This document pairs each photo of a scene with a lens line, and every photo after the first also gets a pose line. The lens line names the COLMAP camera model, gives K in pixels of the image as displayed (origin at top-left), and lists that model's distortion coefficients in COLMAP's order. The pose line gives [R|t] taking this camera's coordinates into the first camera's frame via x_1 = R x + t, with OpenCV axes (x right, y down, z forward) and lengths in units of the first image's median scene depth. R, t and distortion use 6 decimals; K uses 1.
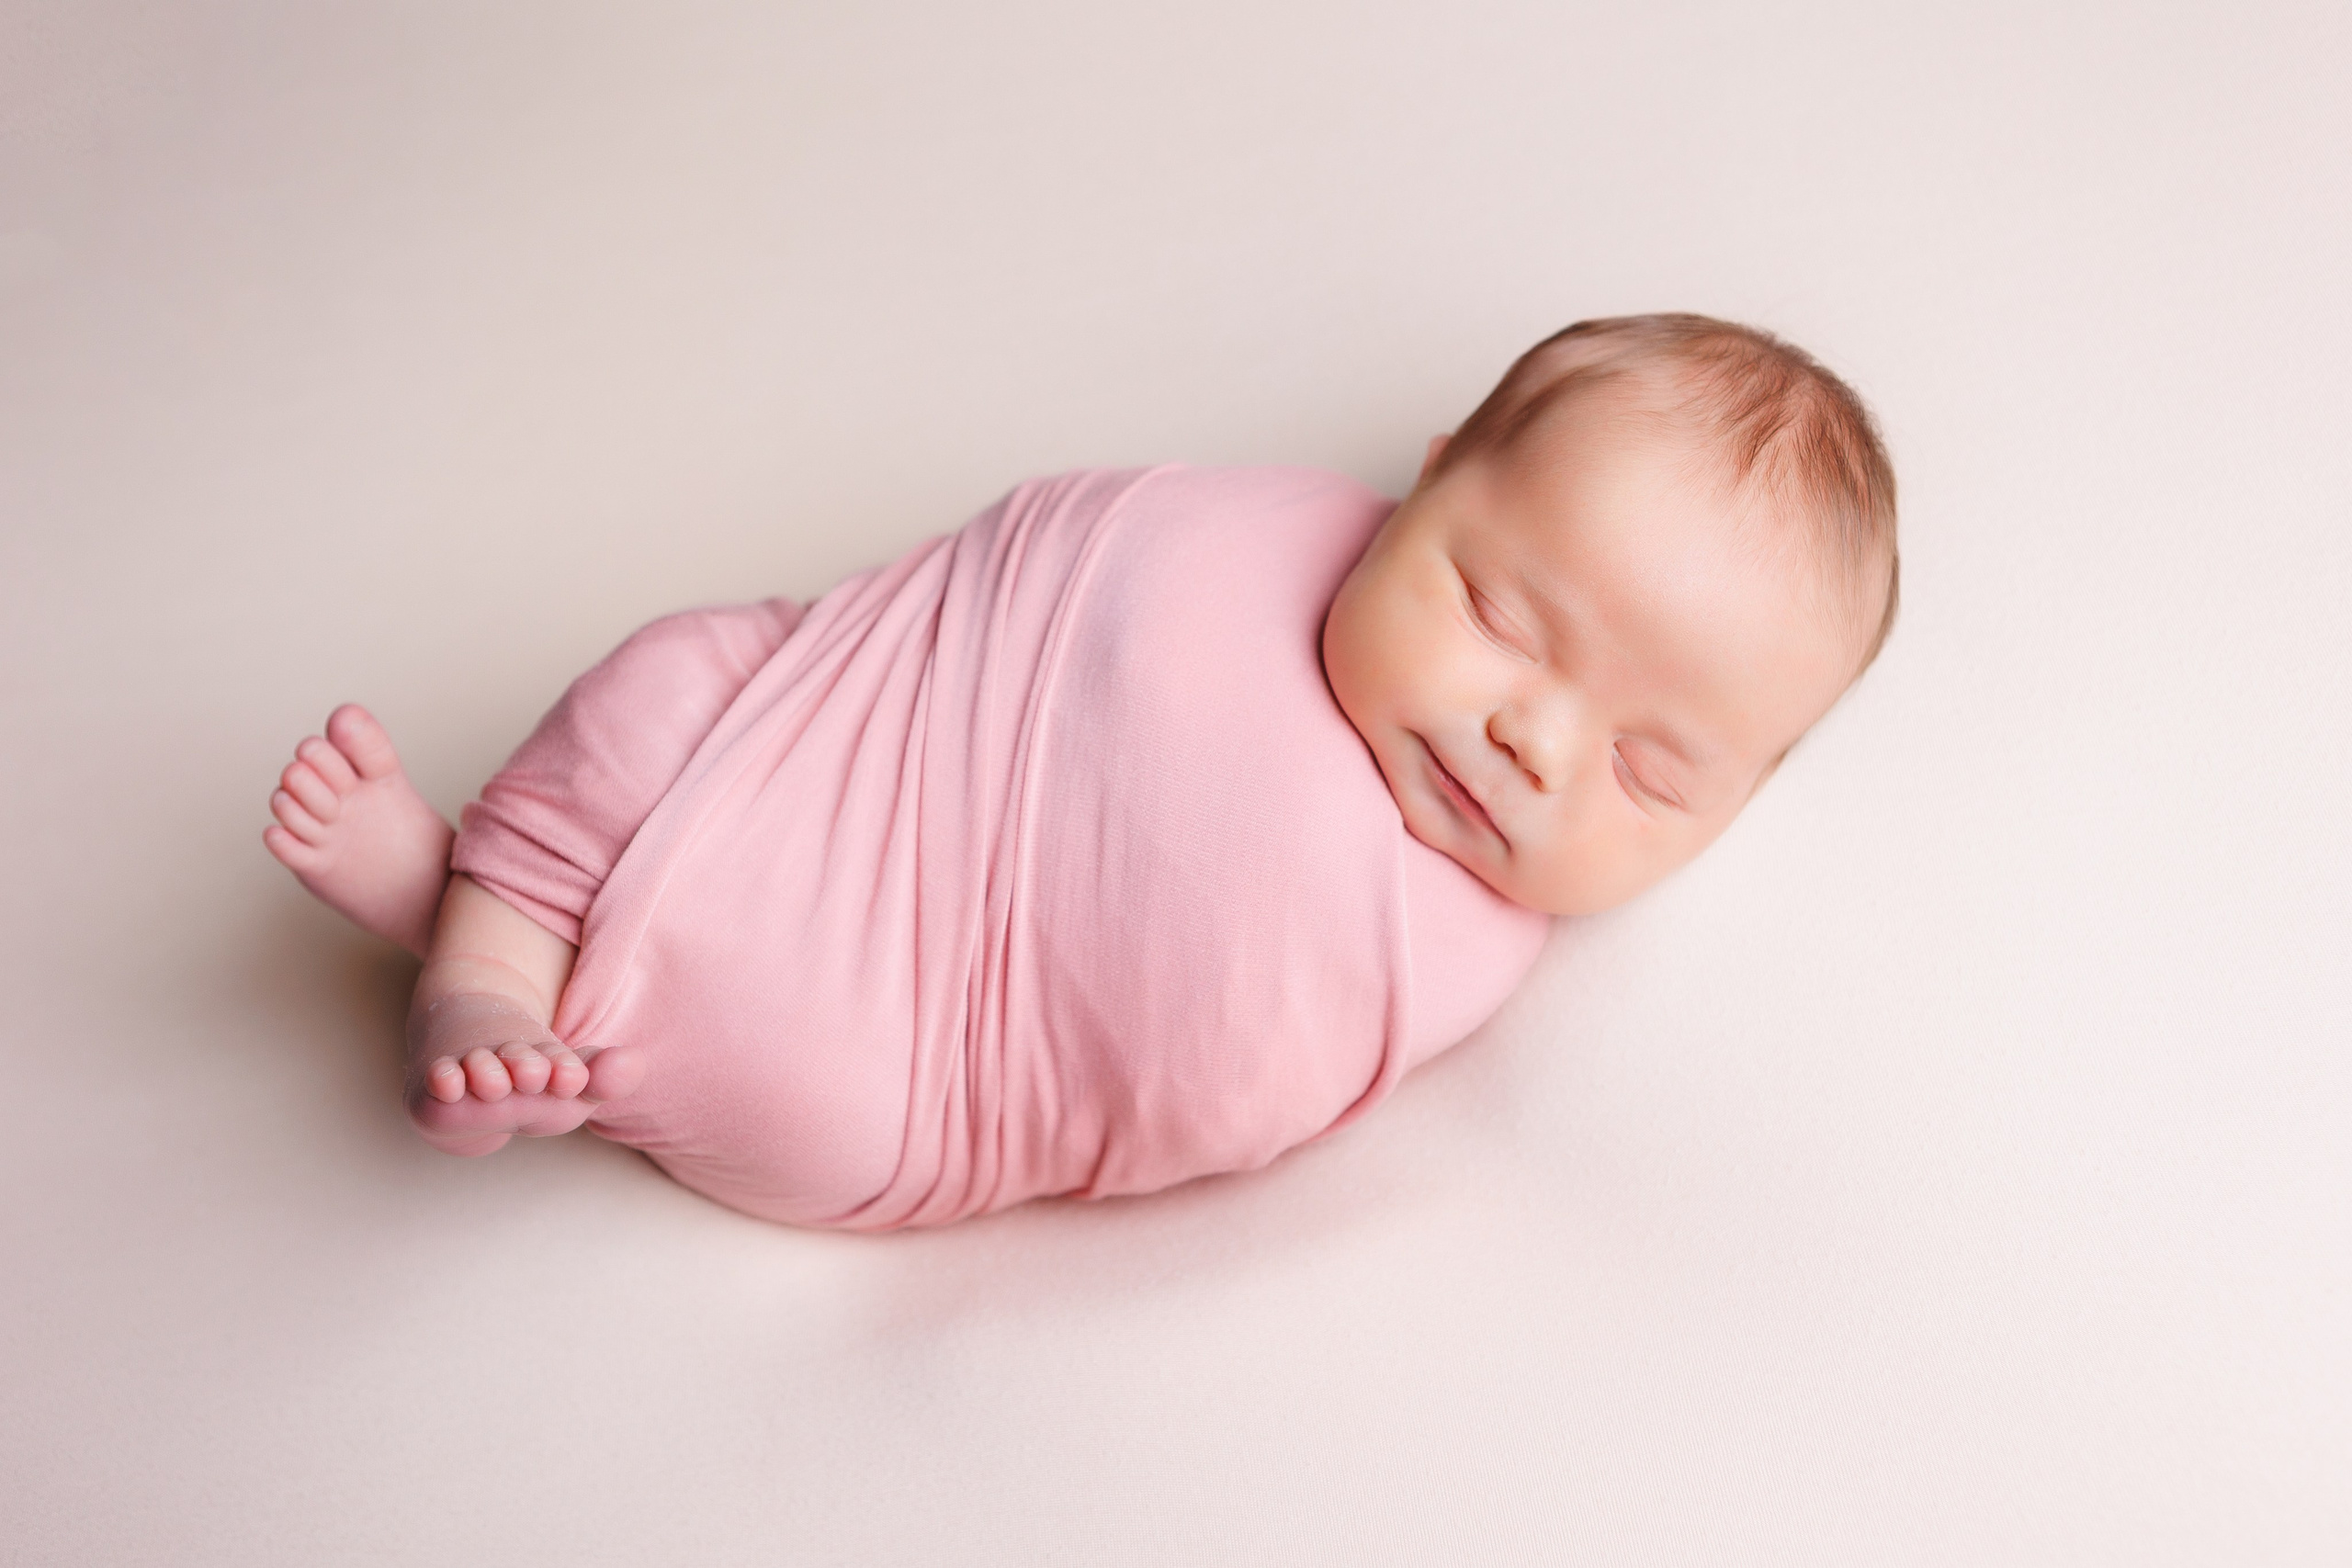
lens RADIAL K [[2320.8, 0, 1216.6], [0, 2320.8, 725.7], [0, 0, 1]] dist [-0.016885, -0.001319]
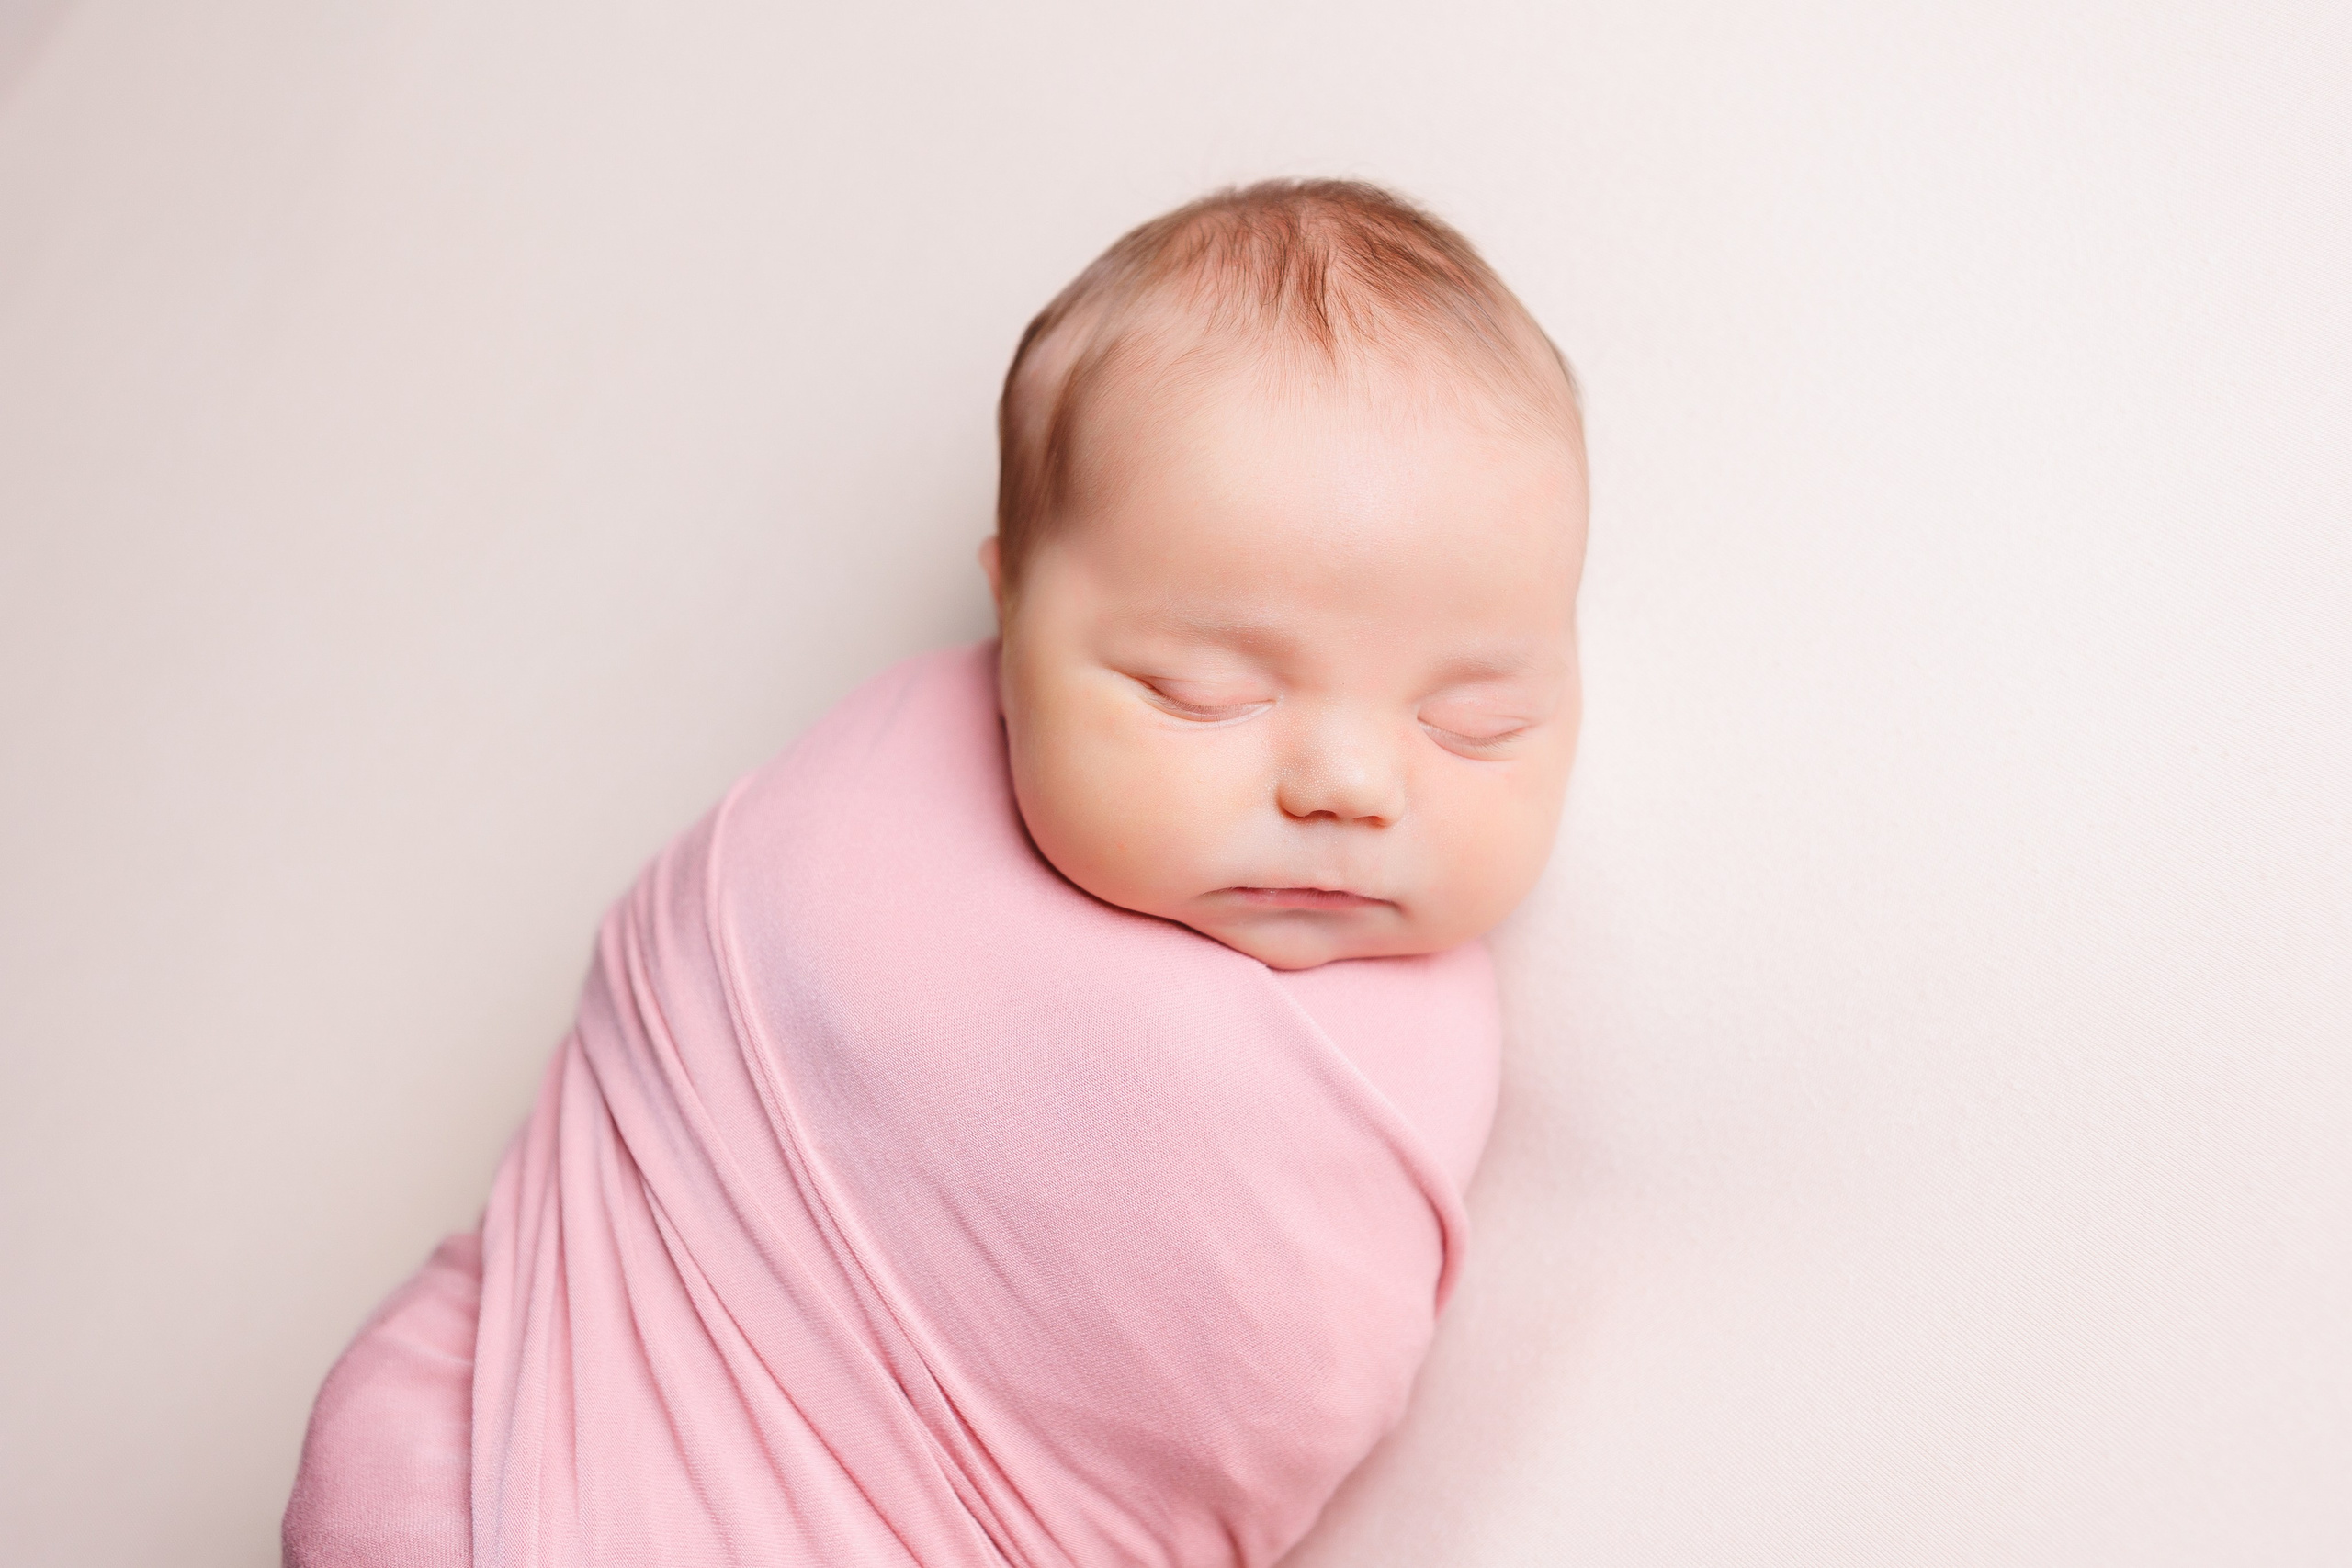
lens RADIAL K [[2253.7, 0, 1172.6], [0, 2253.7, 733.3], [0, 0, 1]] dist [0.012845, 0.008957]
pose [[0.769249, -0.628655, 0.114231, 0.018833], [0.631245, 0.775409, 0.016463, -0.049899], [-0.098925, 0.059444, 0.993318, 0.248889]]
